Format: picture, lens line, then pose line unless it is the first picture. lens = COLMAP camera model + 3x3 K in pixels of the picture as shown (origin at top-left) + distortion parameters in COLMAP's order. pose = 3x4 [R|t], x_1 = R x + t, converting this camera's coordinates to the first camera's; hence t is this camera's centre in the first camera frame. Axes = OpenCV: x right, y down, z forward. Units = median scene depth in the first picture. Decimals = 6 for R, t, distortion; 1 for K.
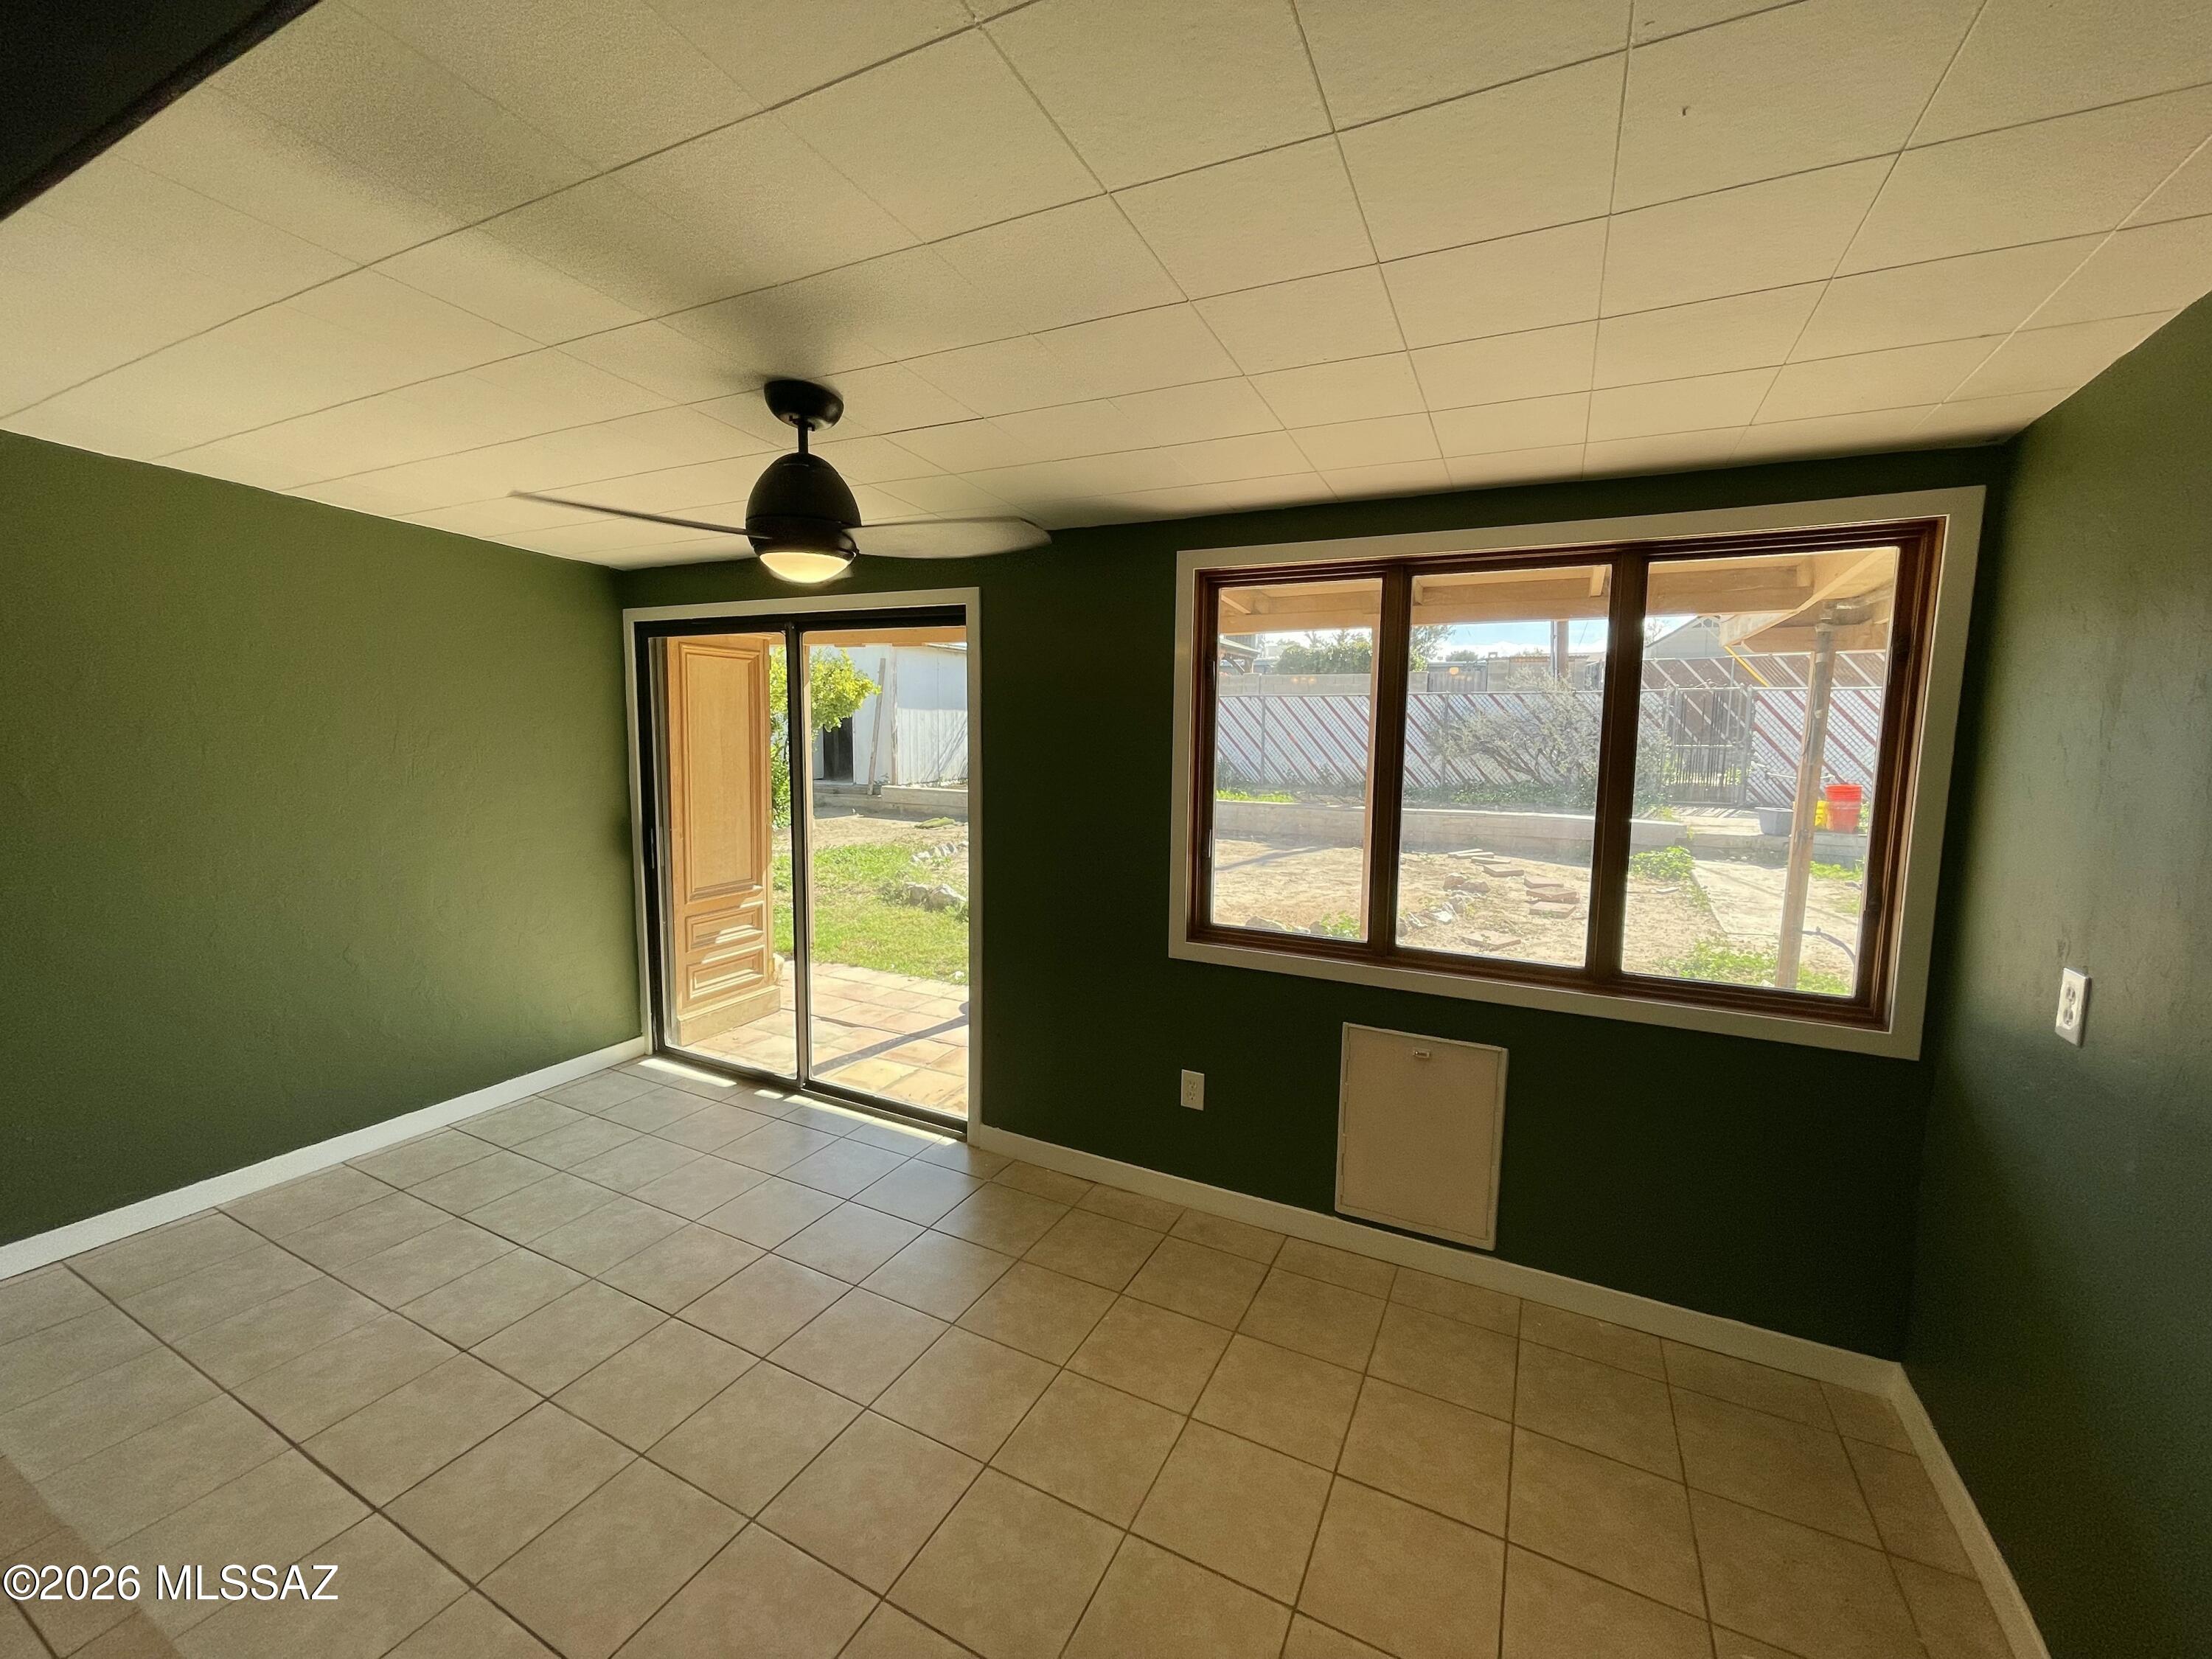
lens RADIAL K [[894.6, 0, 1098.5], [0, 894.6, 820.6], [0, 0, 1]] dist [-0.000031, -0.000095]
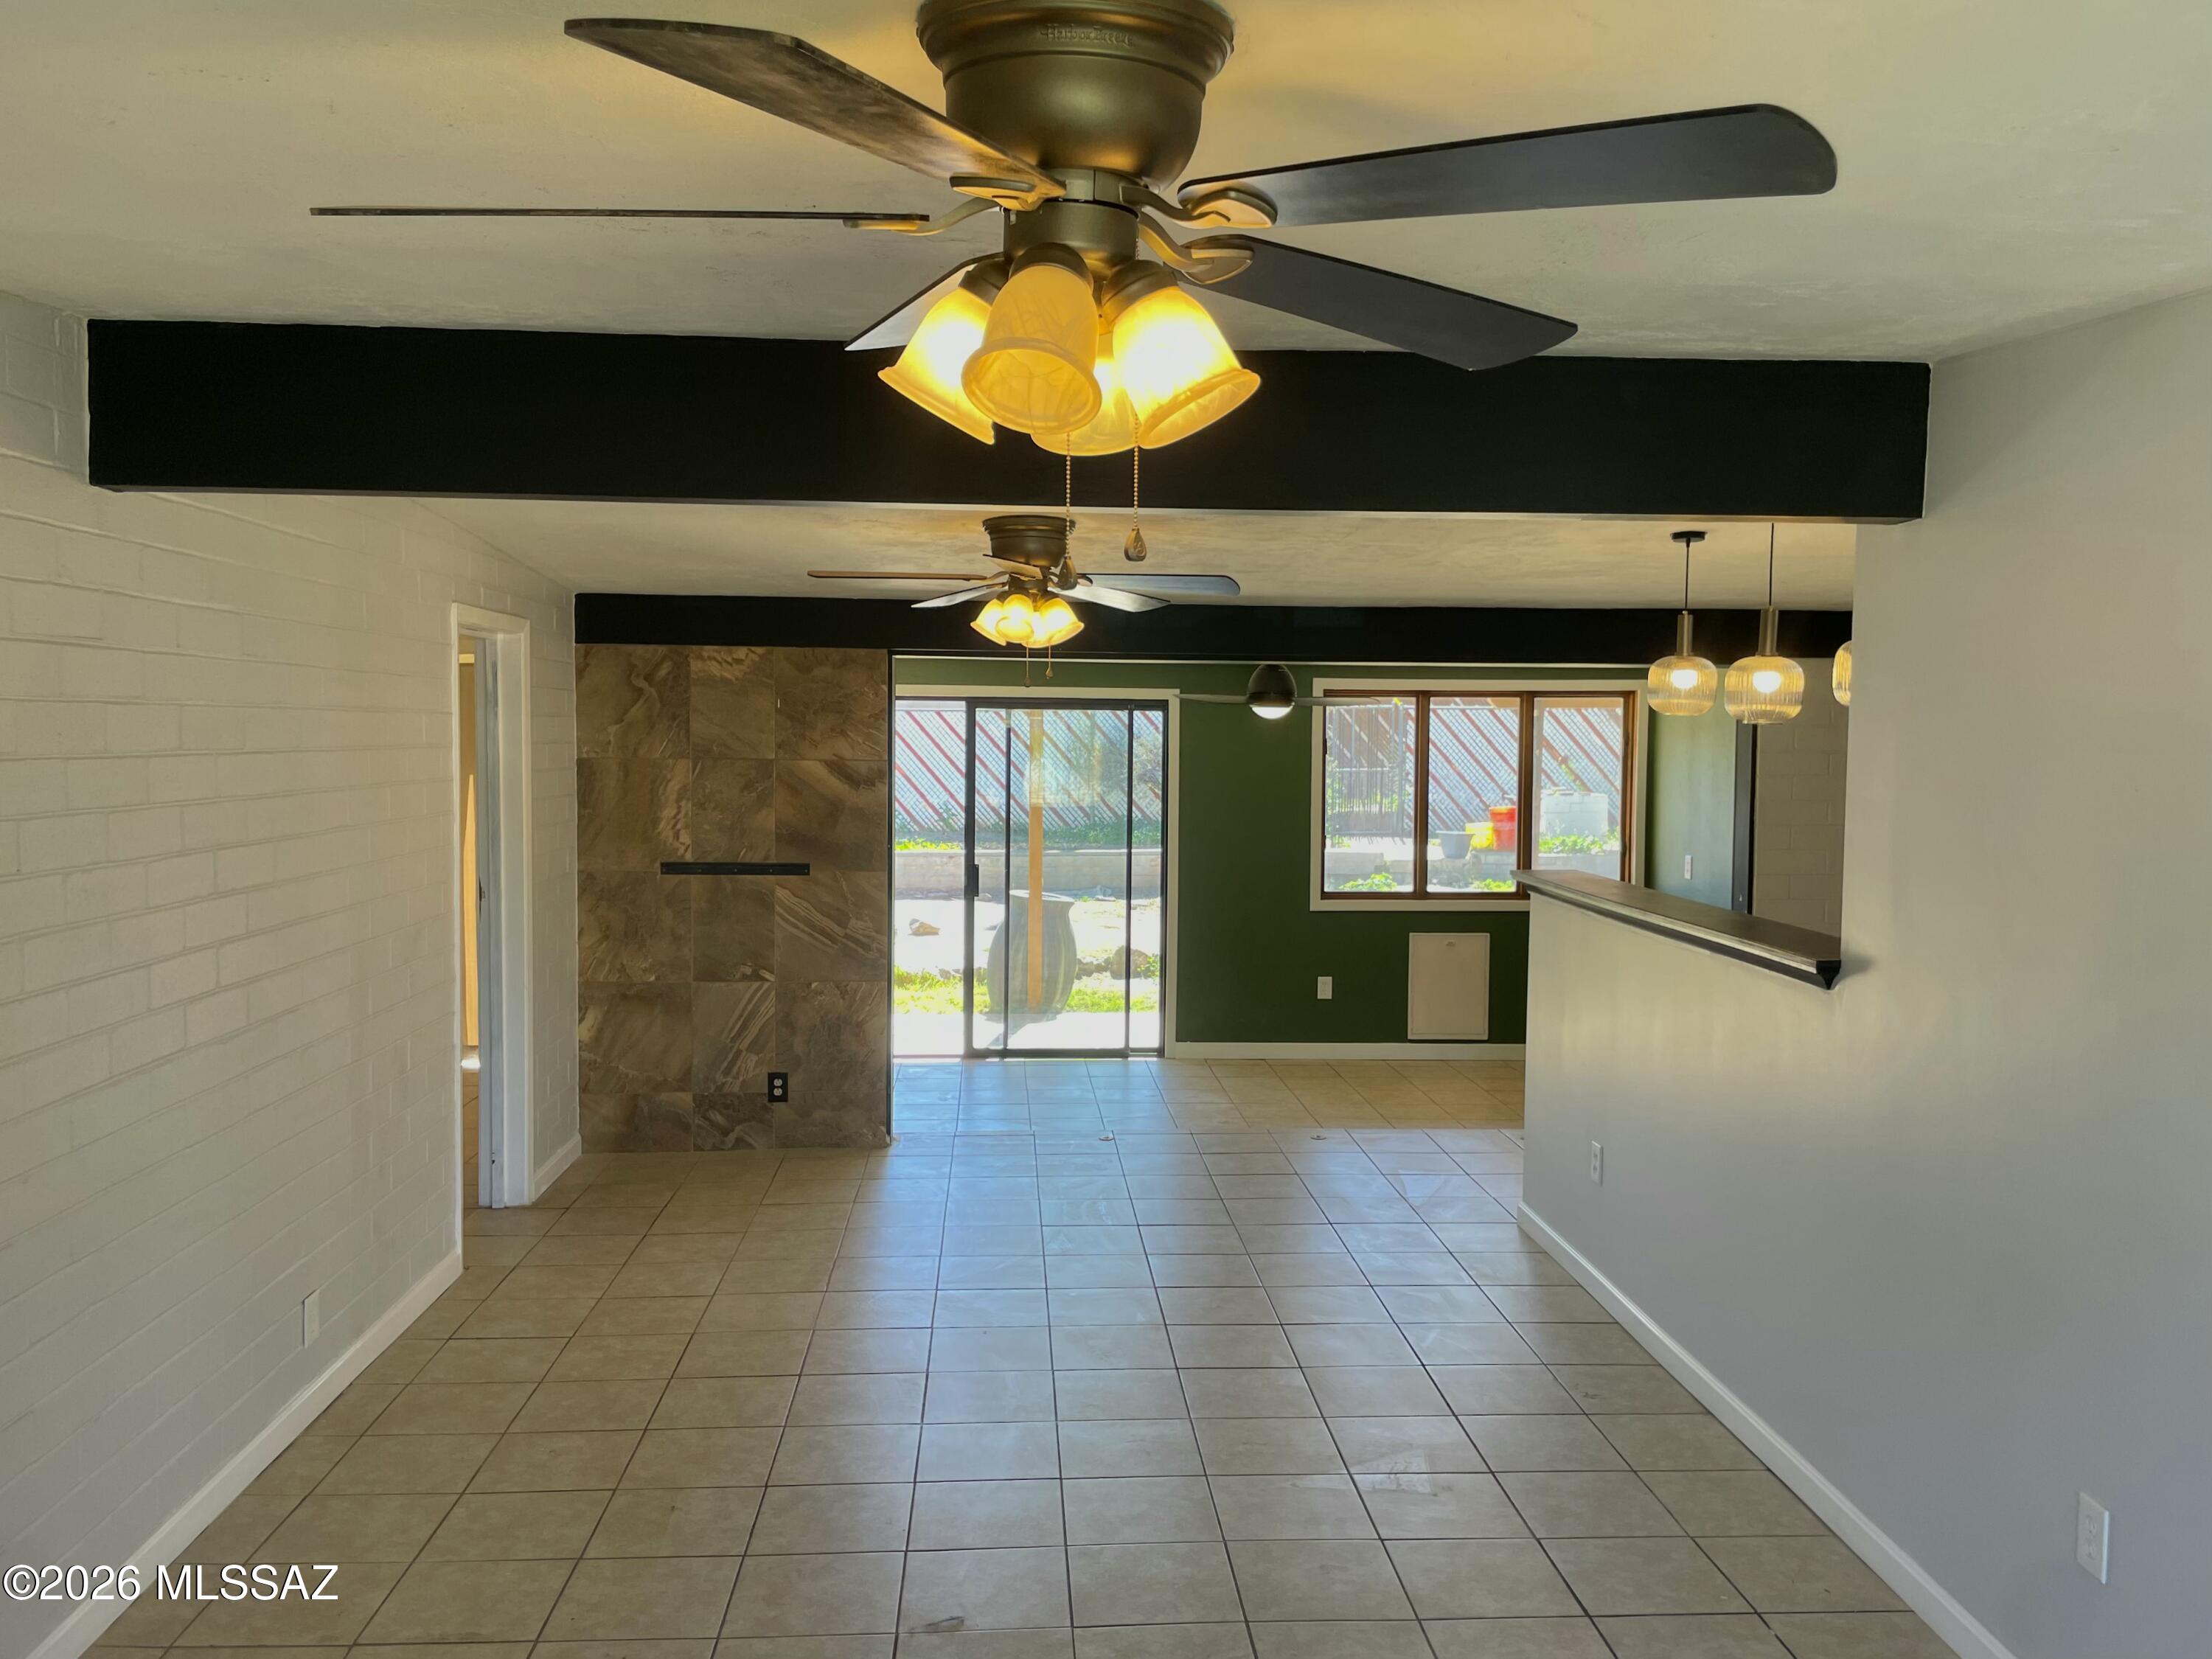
lens RADIAL K [[1735.4, 0, 1118.0], [0, 1735.4, 821.1], [0, 0, 1]] dist [0.137085, -0.222005]
pose [[0.855643, -0.030858, 0.516646, -2.090614], [0.058926, 0.997539, -0.038008, 0.093996], [-0.514201, 0.062965, 0.855355, -1.786682]]
